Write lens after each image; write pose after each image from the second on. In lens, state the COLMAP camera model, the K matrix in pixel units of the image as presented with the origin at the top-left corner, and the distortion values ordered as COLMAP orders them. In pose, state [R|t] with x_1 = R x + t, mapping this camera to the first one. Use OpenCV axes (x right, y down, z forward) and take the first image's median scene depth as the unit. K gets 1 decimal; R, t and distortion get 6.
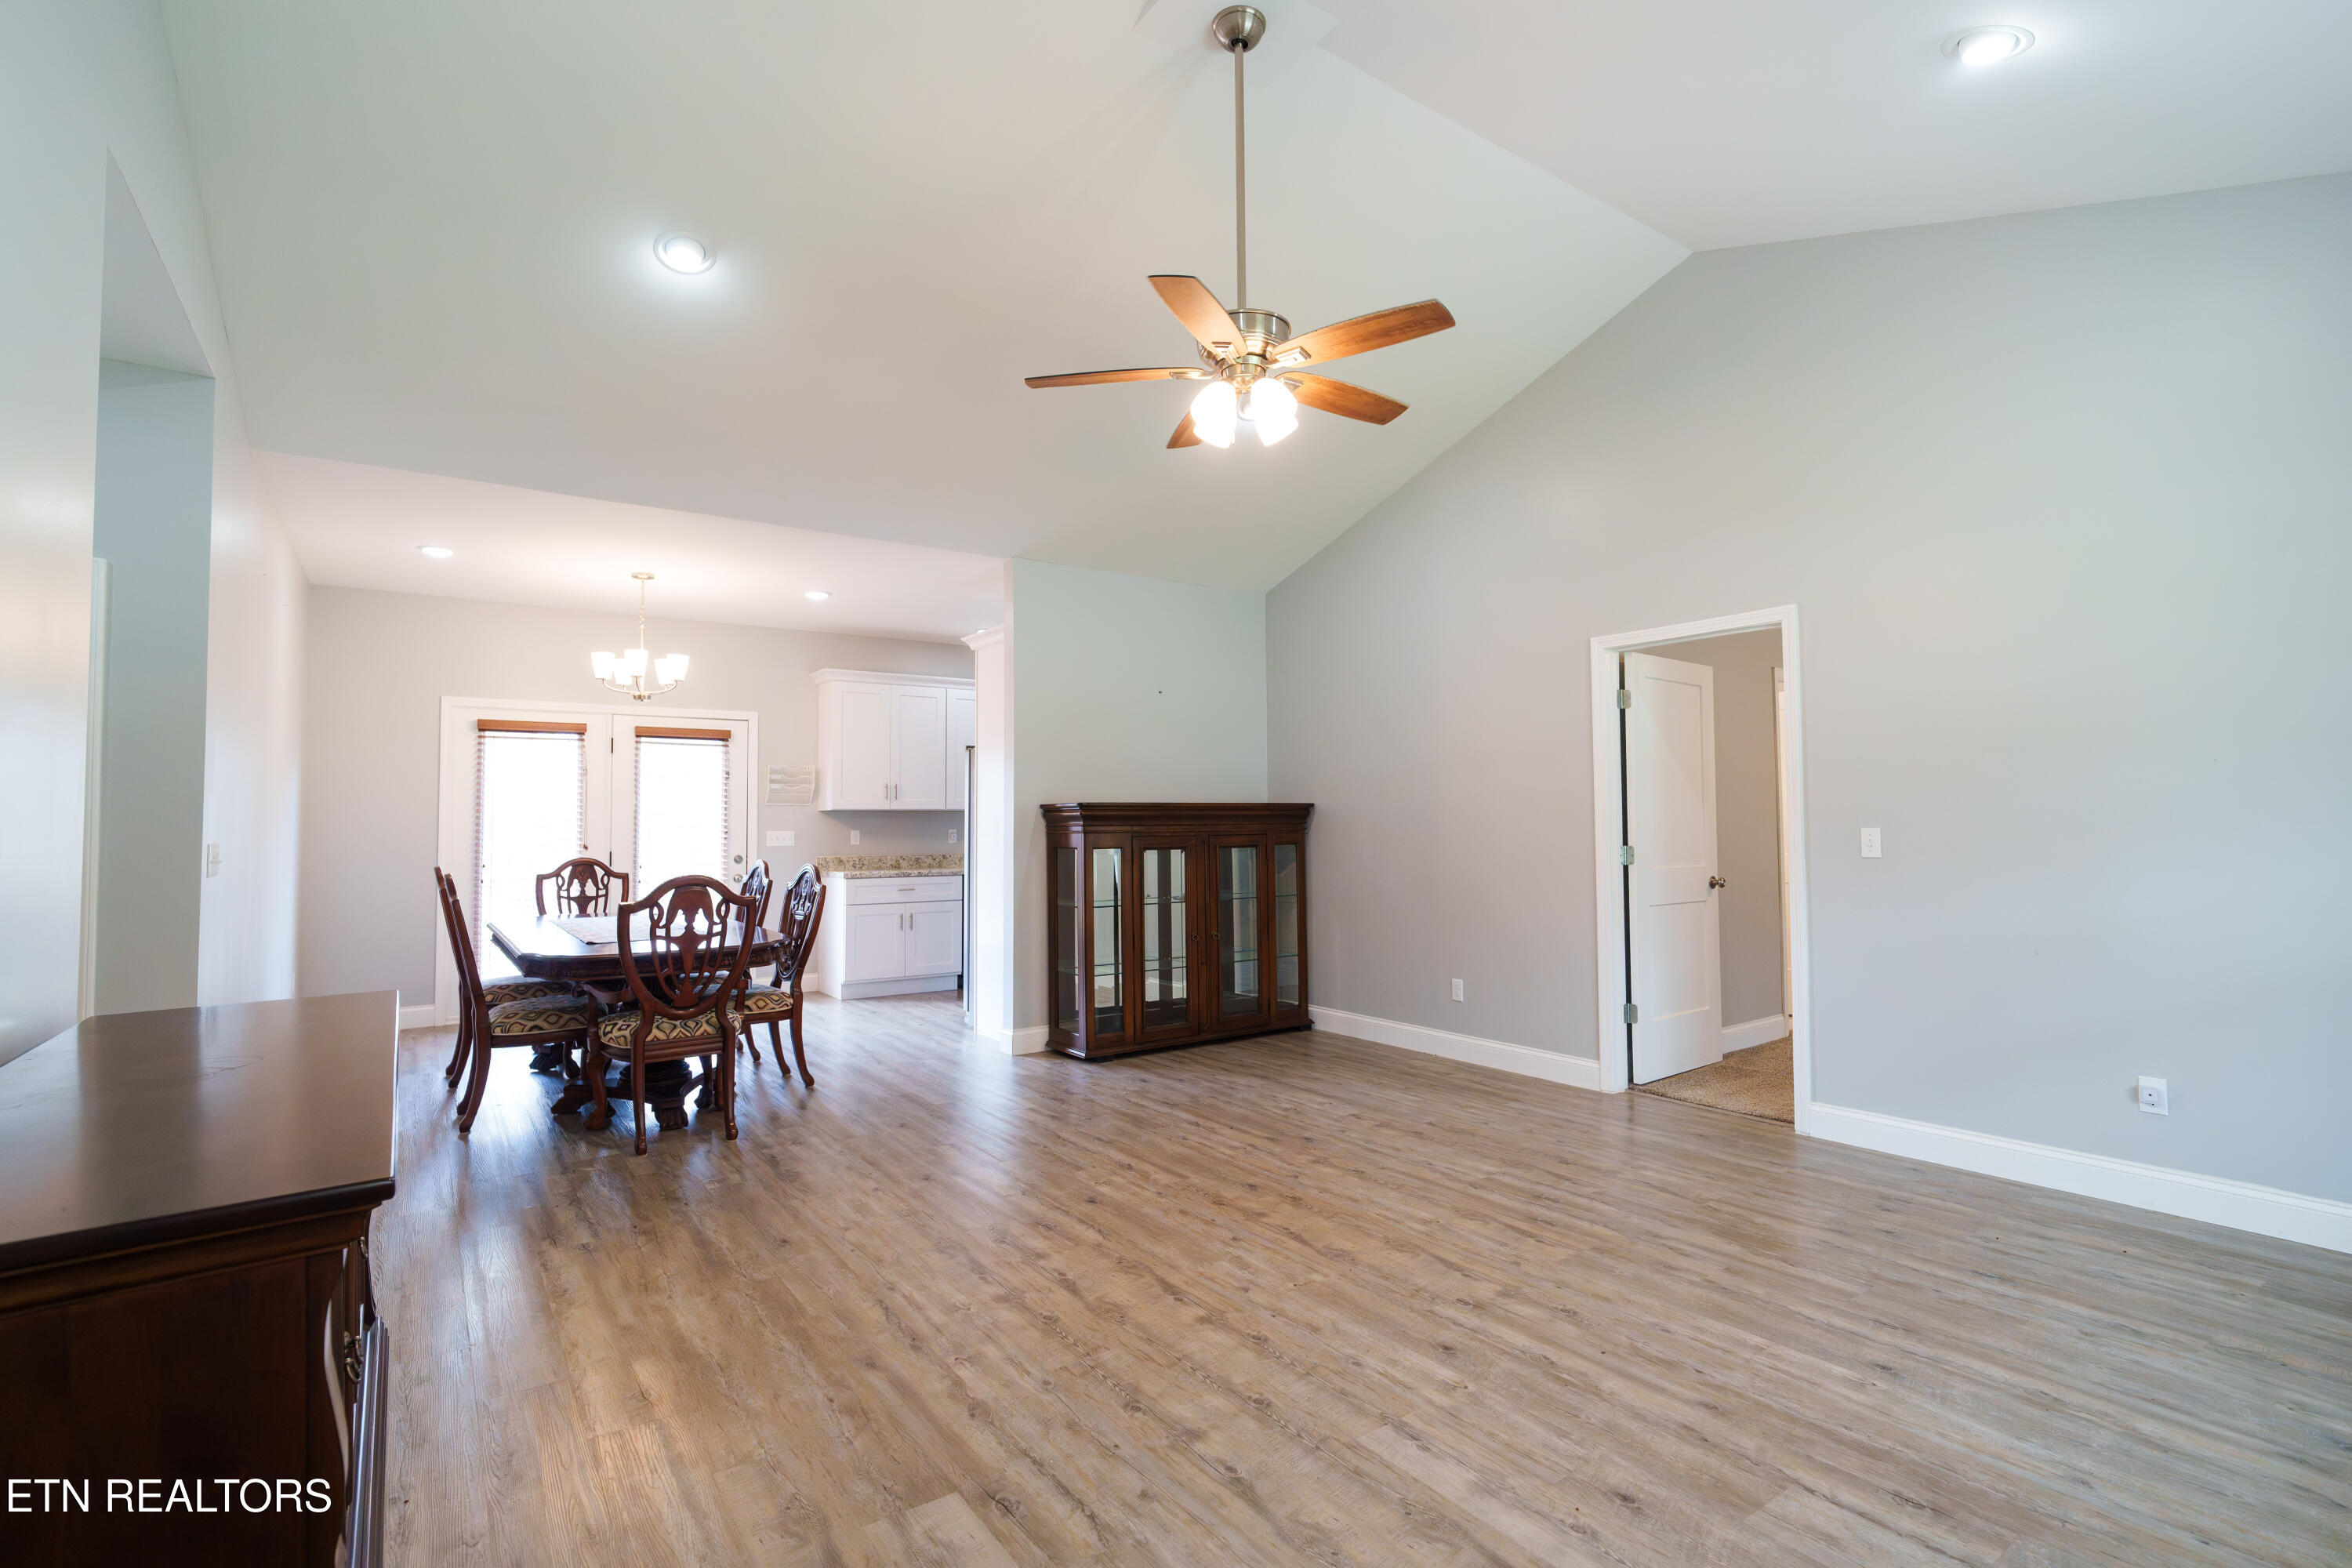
lens RADIAL K [[1090.1, 0, 1176.0], [0, 1090.1, 784.0], [0, 0, 1]] dist [-0.011767, 0.000754]
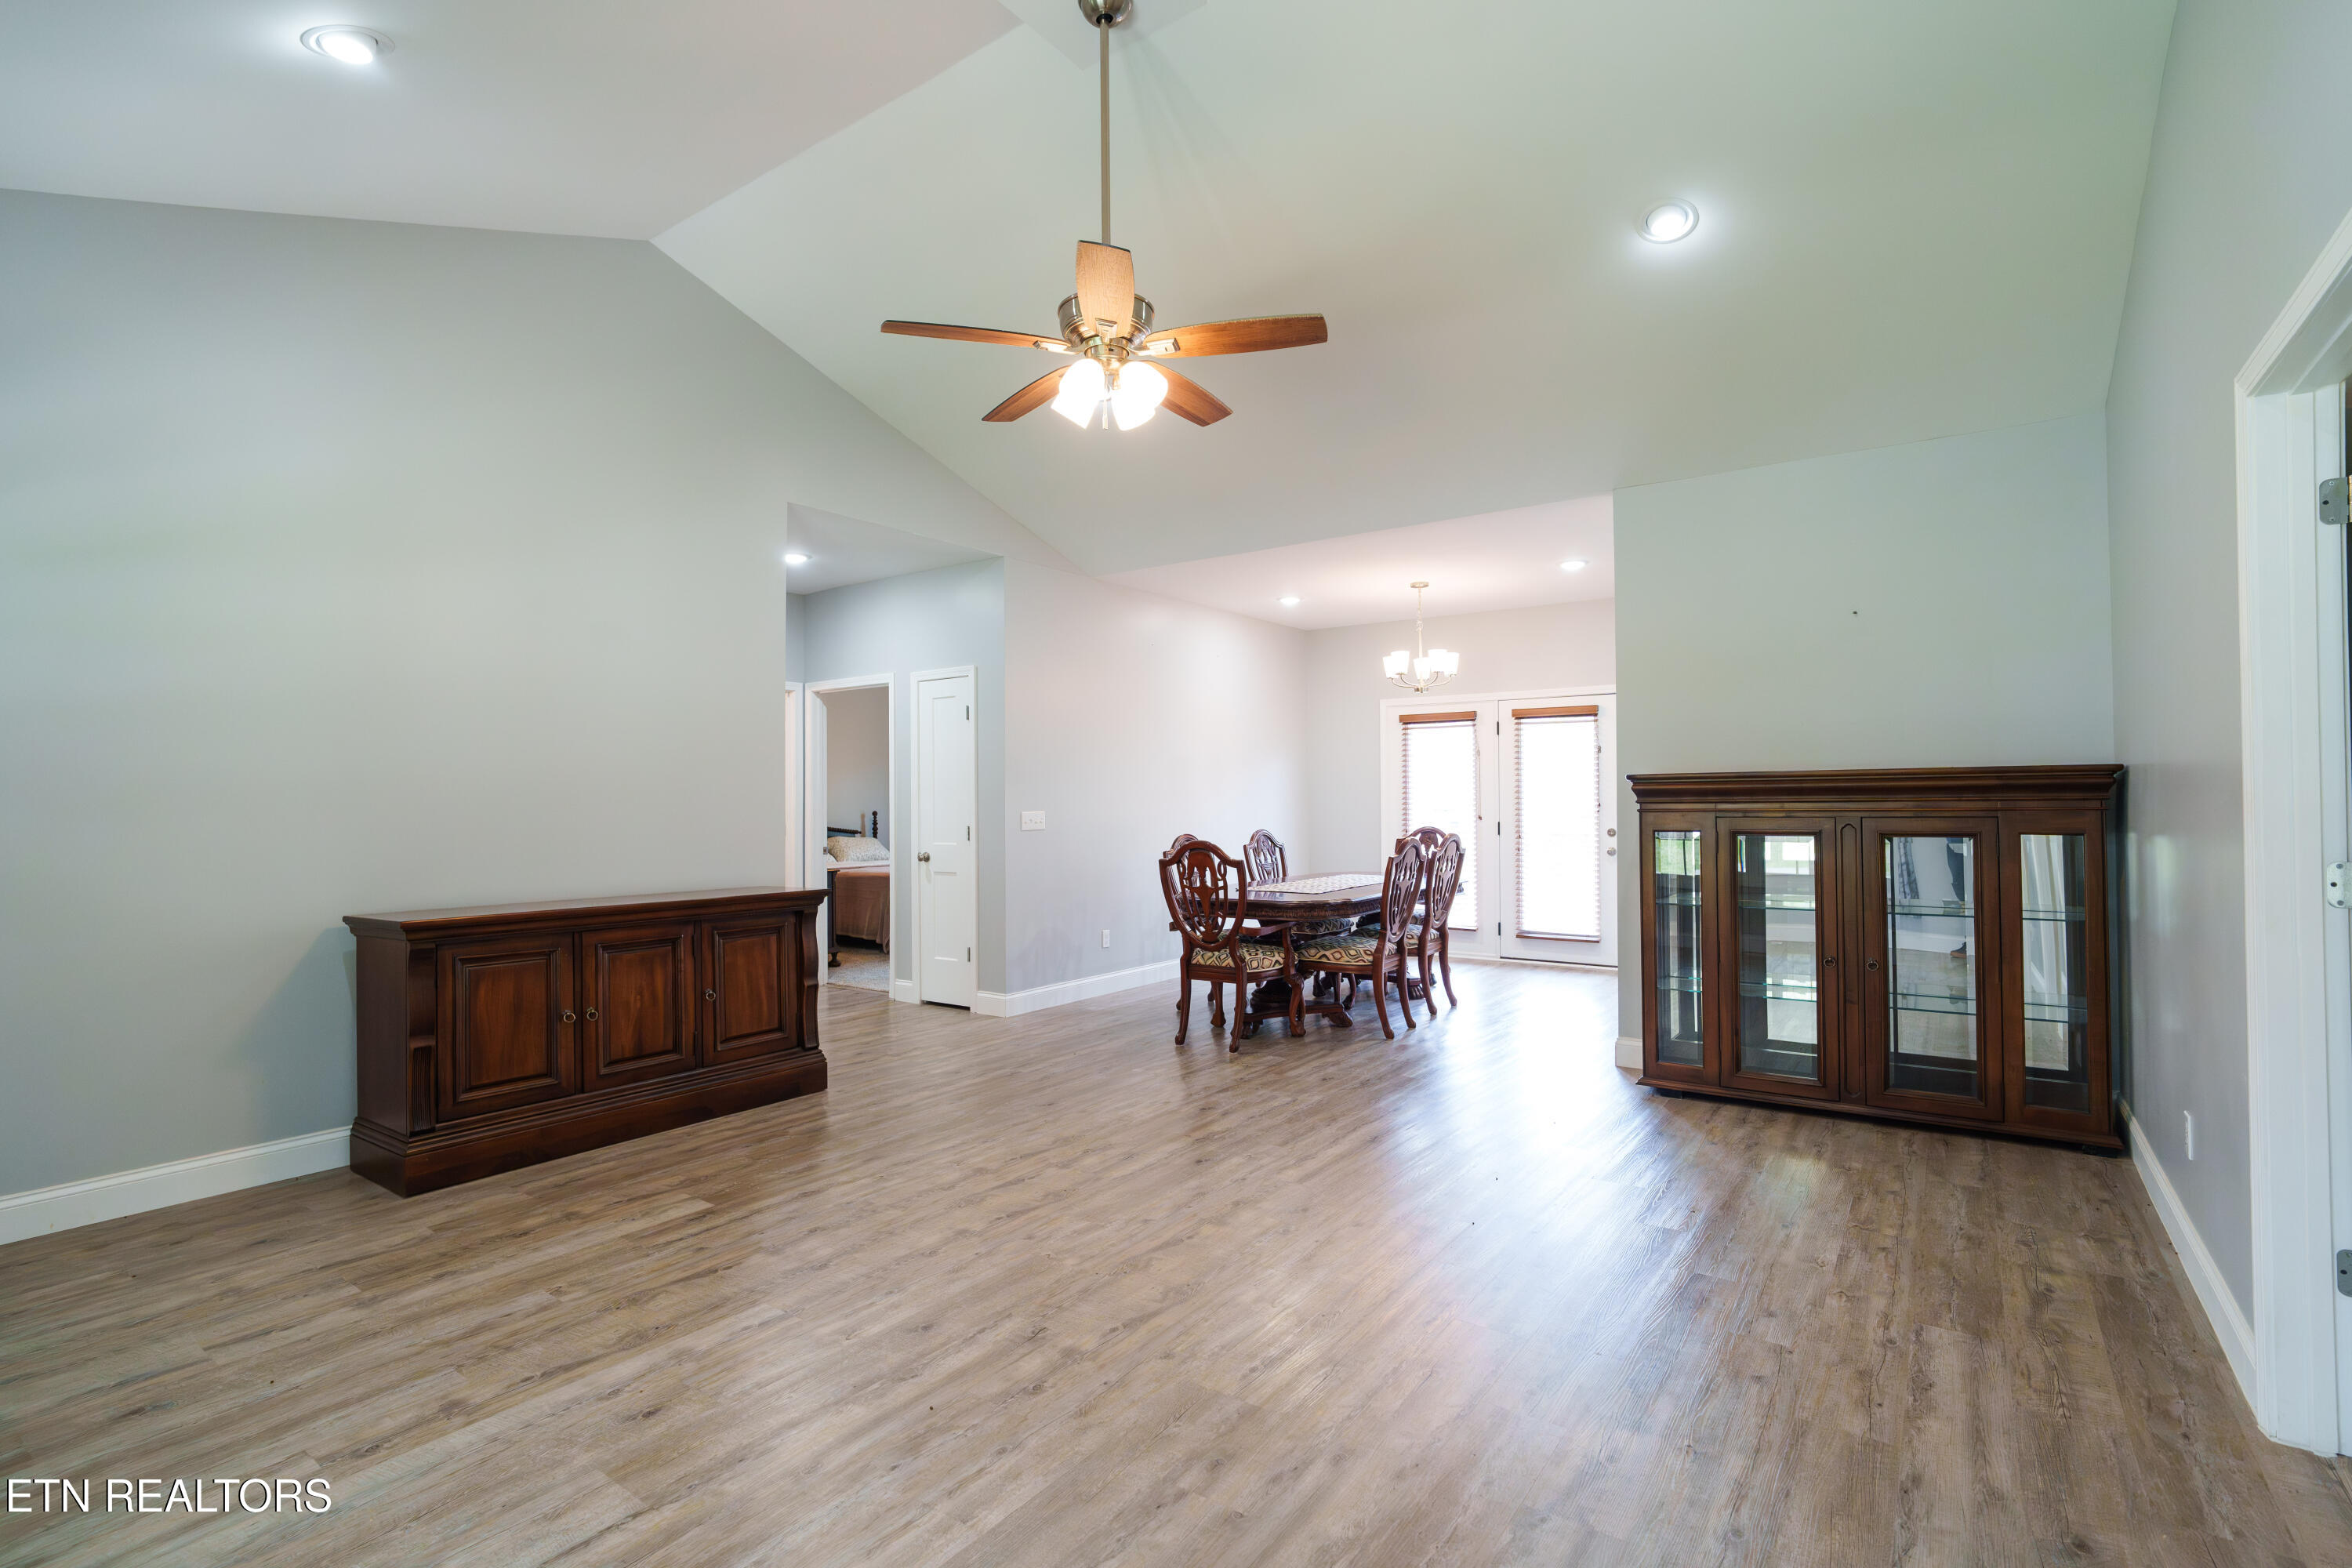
lens RADIAL K [[1090.1, 0, 1176.0], [0, 1090.1, 784.0], [0, 0, 1]] dist [-0.011767, 0.000754]
pose [[0.329138, -0.010715, -0.944221, 0.852309], [0.039413, 0.999220, 0.002400, 0.012978], [0.943459, -0.038005, 0.329304, 0.598793]]
